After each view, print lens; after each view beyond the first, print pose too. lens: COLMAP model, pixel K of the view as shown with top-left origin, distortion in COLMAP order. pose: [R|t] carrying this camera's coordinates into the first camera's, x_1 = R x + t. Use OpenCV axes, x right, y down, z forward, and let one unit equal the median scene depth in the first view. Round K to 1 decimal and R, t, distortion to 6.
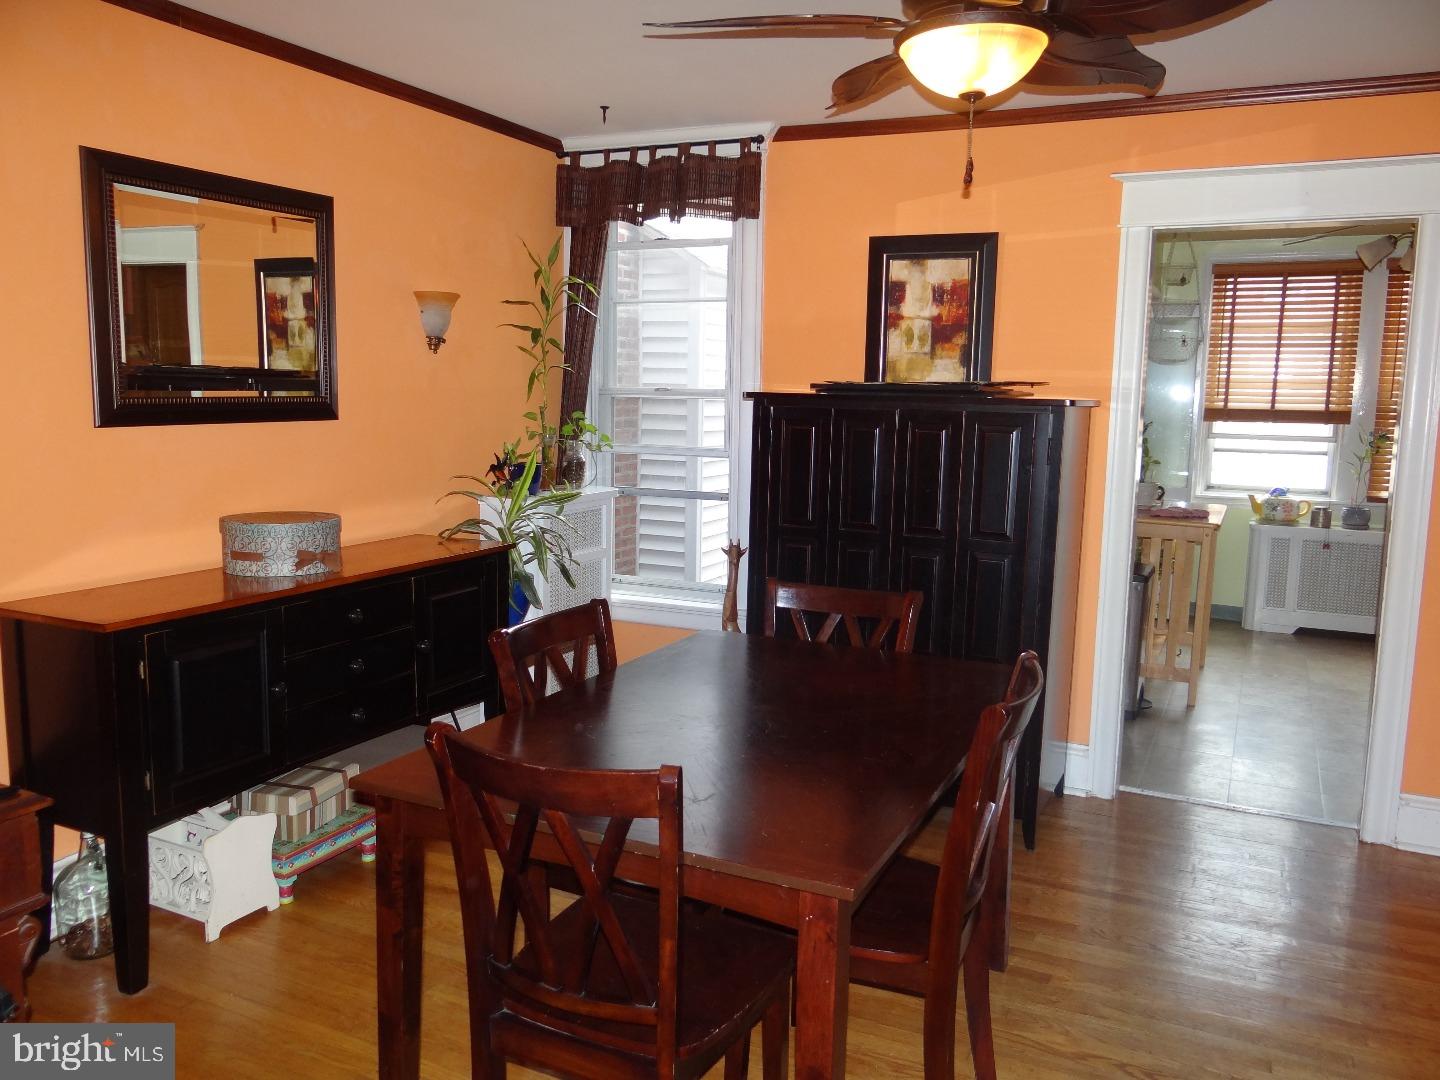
lens RADIAL K [[1141.0, 0, 720.0], [0, 1141.0, 540.0], [0, 0, 1]] dist [-0.000179, 0.000450]
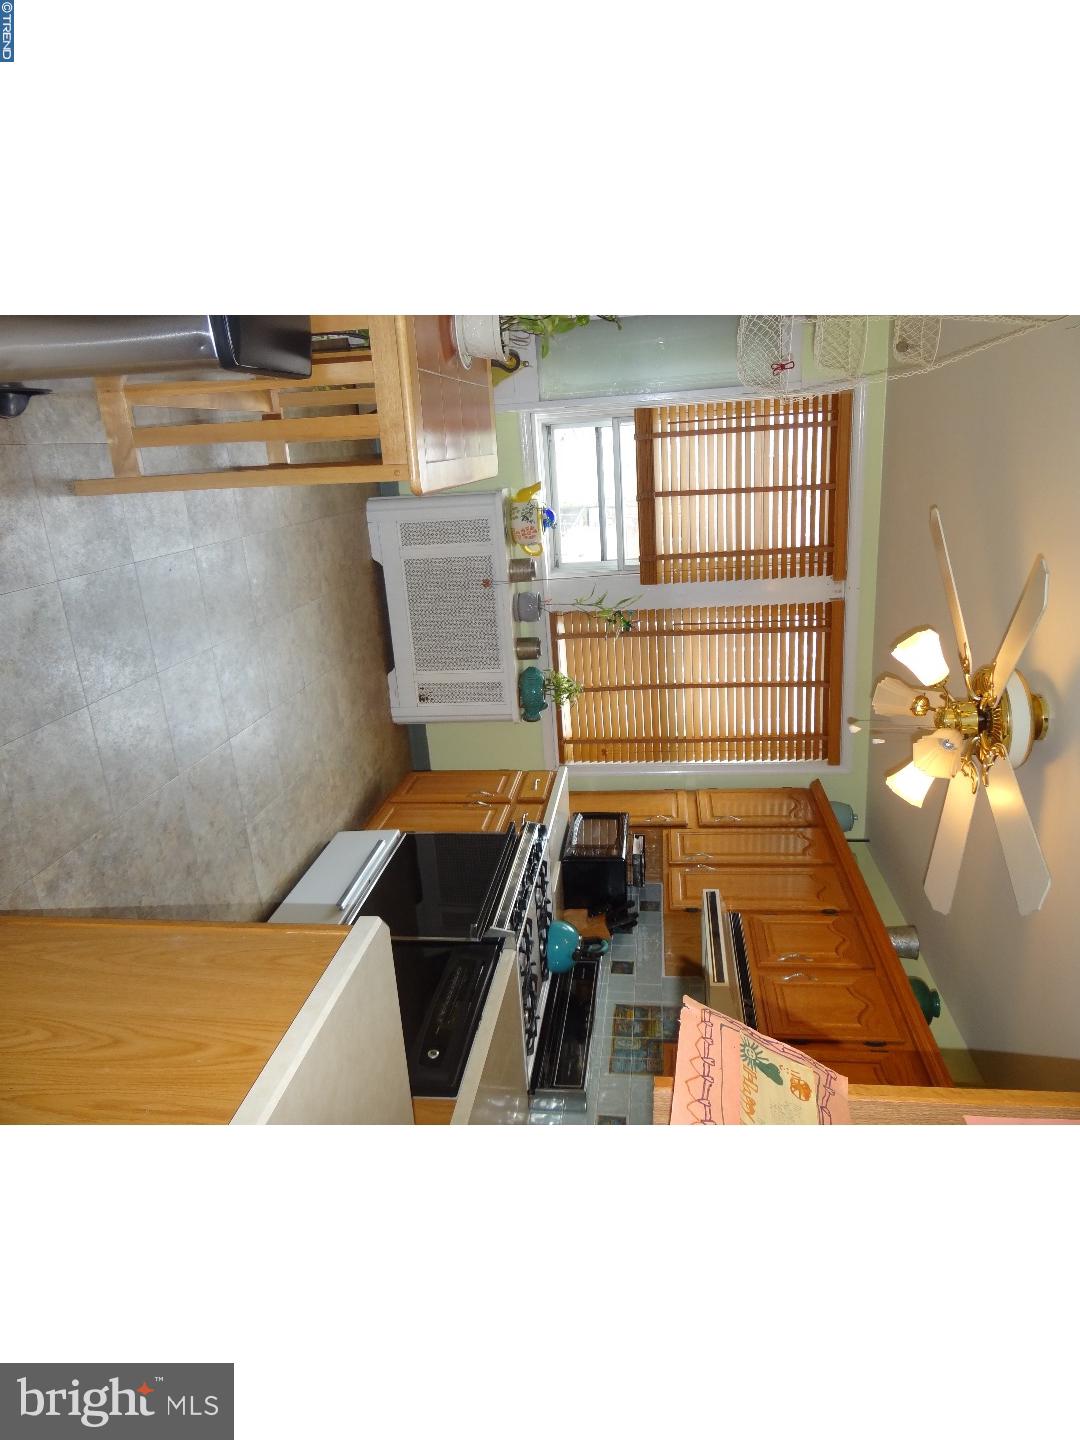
lens RADIAL K [[856.2, 0, 540.0], [0, 856.2, 720.0], [0, 0, 1]] dist [-0.002142, -0.000170]
pose [[0.128900, 0.727199, 0.674215, 0.198121], [-0.990306, 0.129886, 0.049239, -0.046943], [-0.051764, -0.674026, 0.736892, 0.481973]]
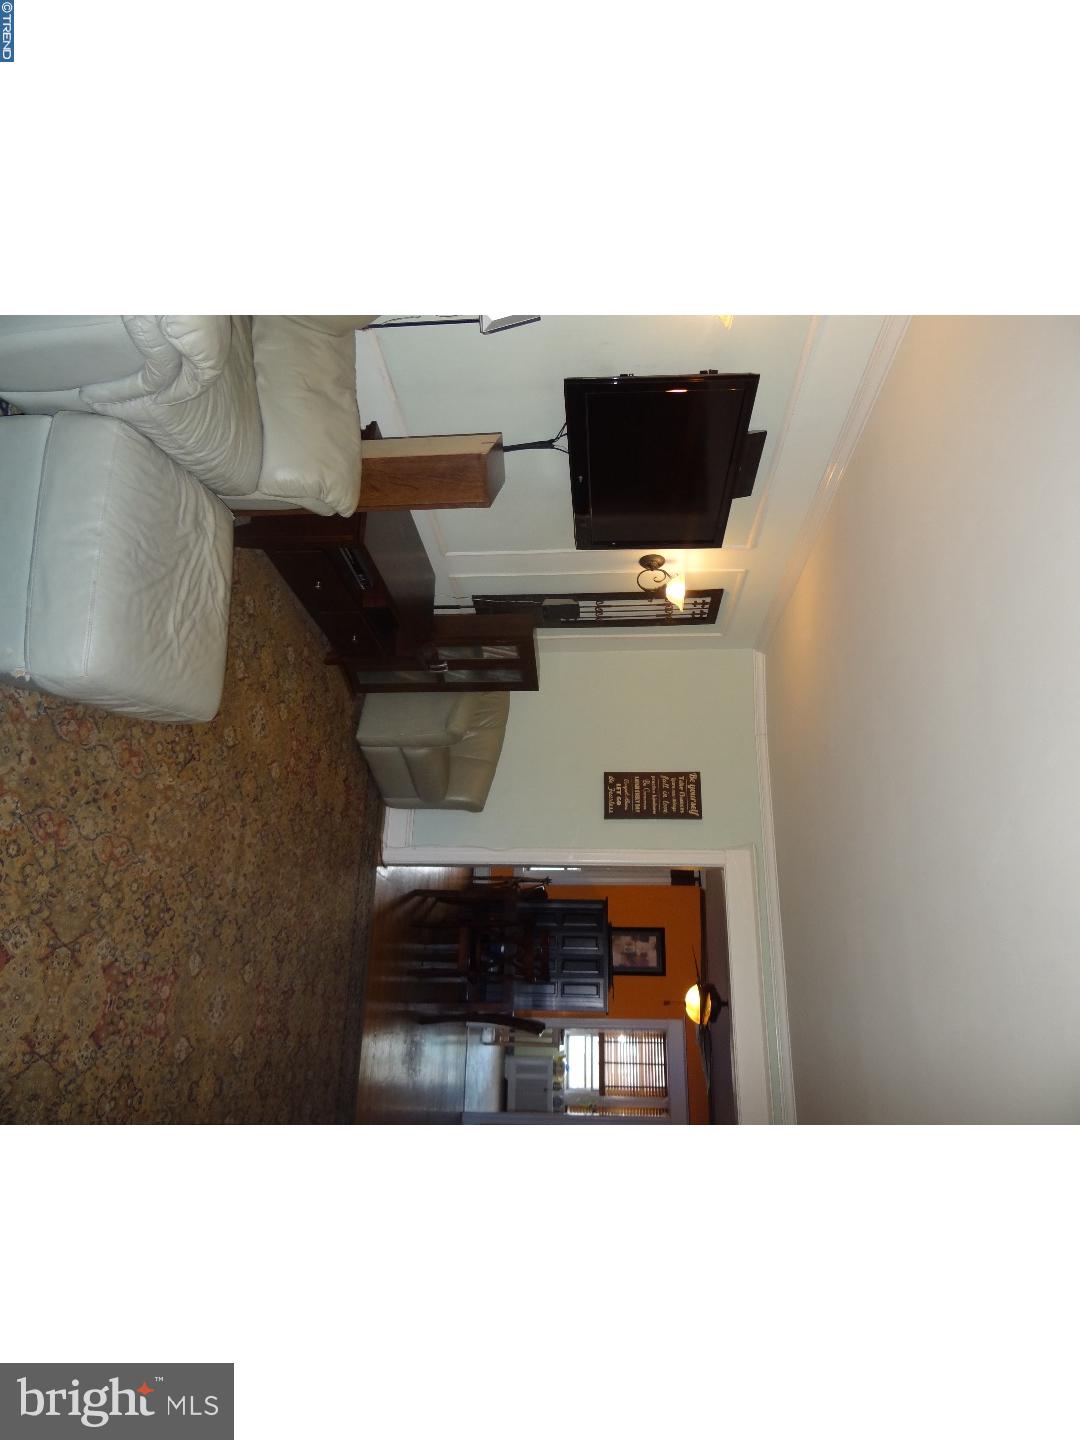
lens RADIAL K [[856.2, 0, 540.0], [0, 856.2, 720.0], [0, 0, 1]] dist [-0.002142, -0.000170]
pose [[0.034749, 0.995203, 0.091448, -0.340731], [-0.997668, 0.039922, -0.055354, 0.077658], [-0.058740, -0.089311, 0.994270, -0.597381]]
